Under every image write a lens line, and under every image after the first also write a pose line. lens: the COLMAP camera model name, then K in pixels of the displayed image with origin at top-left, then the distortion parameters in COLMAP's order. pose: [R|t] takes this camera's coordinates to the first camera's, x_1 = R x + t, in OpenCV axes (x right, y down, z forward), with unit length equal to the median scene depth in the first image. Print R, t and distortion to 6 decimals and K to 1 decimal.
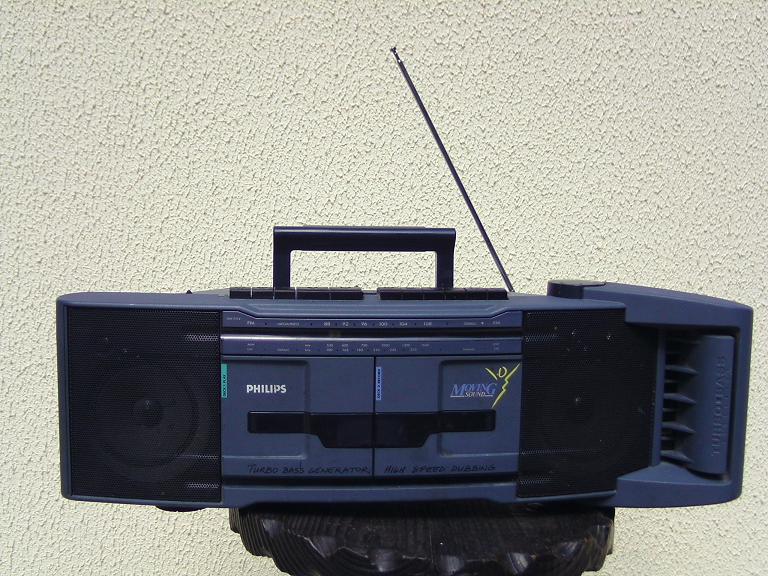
lens RADIAL K [[1061.1, 0, 384.0], [0, 1061.1, 288.0], [0, 0, 1]] dist [-0.156519, 0.076570]
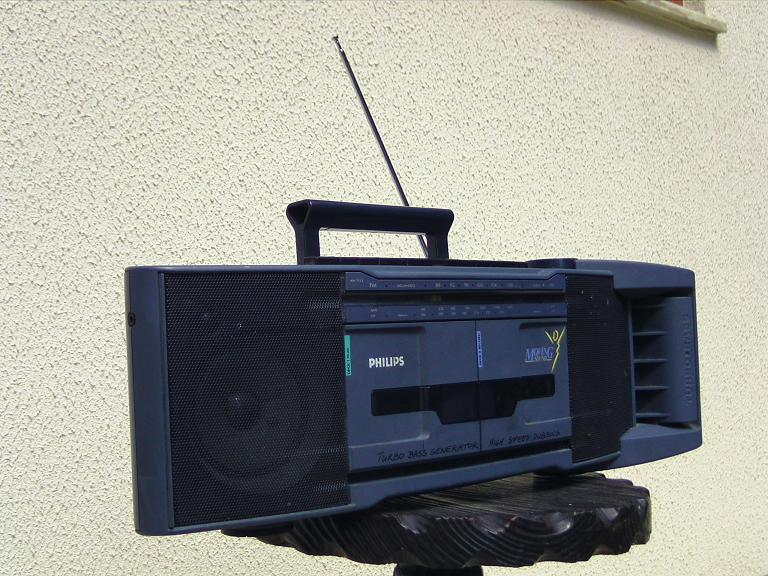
lens RADIAL K [[1061.1, 0, 384.0], [0, 1061.1, 288.0], [0, 0, 1]] dist [-0.156519, 0.076570]
pose [[0.805536, -0.024065, 0.592057, -0.399924], [0.114775, 0.986589, -0.116058, 0.086561], [-0.581324, 0.161442, 0.797495, 0.186277]]
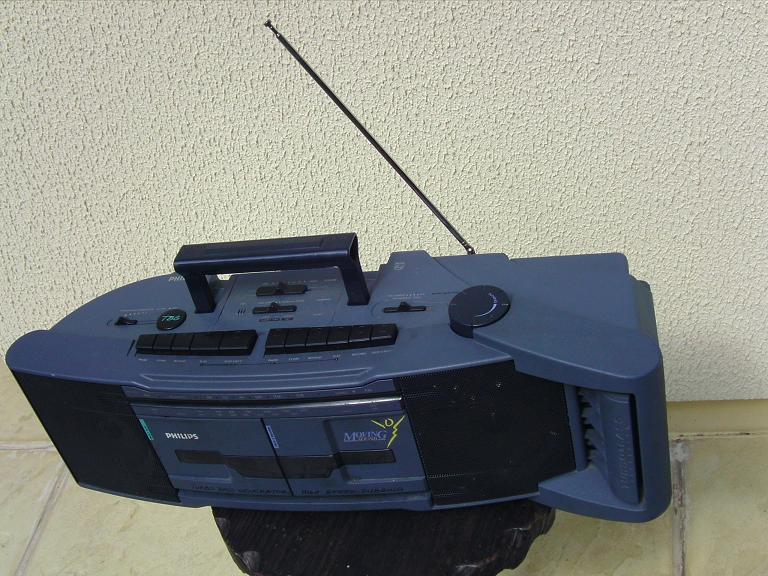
lens RADIAL K [[1061.1, 0, 384.0], [0, 1061.1, 288.0], [0, 0, 1]] dist [-0.156519, 0.076570]
pose [[0.928150, 0.008221, -0.372116, 0.311672], [0.202571, 0.827566, 0.523545, -0.358031], [0.312254, -0.561308, 0.766440, 0.198298]]
